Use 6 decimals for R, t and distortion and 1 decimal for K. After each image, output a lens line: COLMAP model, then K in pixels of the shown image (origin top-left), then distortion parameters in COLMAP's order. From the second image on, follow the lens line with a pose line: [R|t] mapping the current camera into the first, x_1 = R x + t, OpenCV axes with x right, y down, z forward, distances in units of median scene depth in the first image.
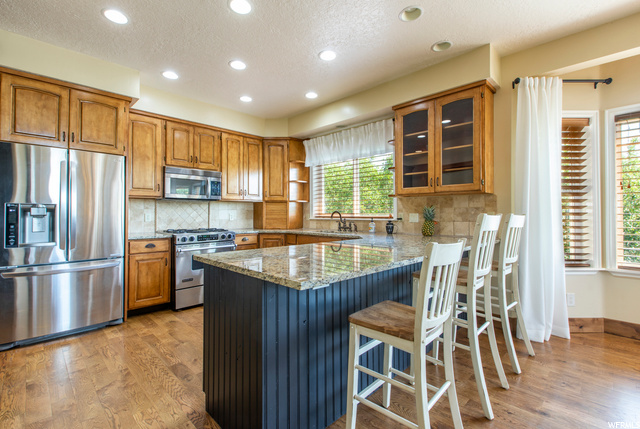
lens RADIAL K [[291.6, 0, 321.9], [0, 291.6, 210.9], [0, 0, 1]] dist [0.001921, 0.000225]
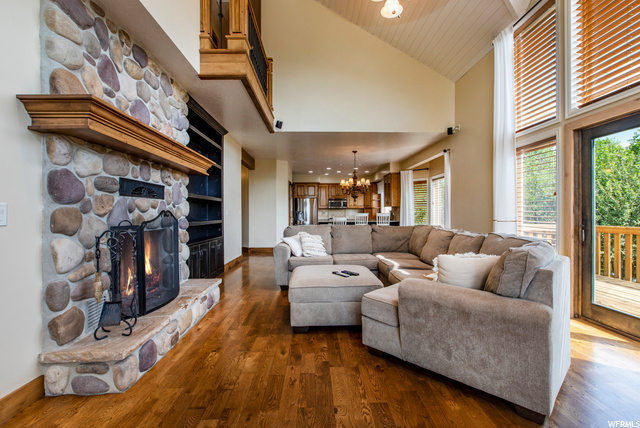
lens RADIAL K [[291.6, 0, 319.7], [0, 291.6, 213.8], [0, 0, 1]] dist [0.001921, 0.000225]
pose [[0.713456, -0.001510, -0.700698, 1.512154], [0.011780, 0.999882, 0.009840, -0.014615], [0.700601, -0.015275, 0.713390, -1.275851]]
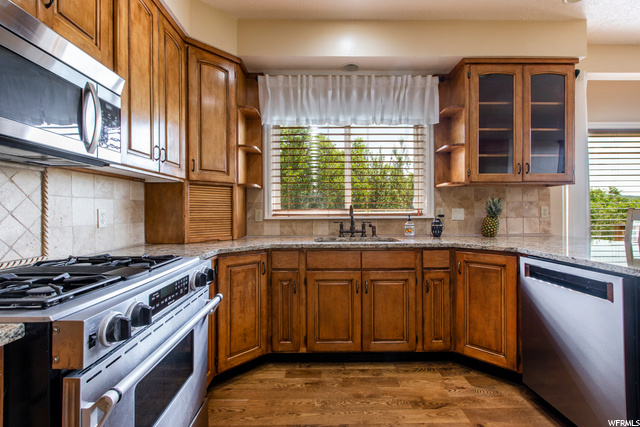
lens RADIAL K [[291.6, 0, 319.3], [0, 291.6, 212.8], [0, 0, 1]] dist [0.001921, 0.000225]
pose [[0.704640, -0.004241, 0.709553, -0.413834], [-0.001643, 0.999970, 0.007608, 0.012539], [-0.709563, -0.006526, 0.704611, 0.603669]]
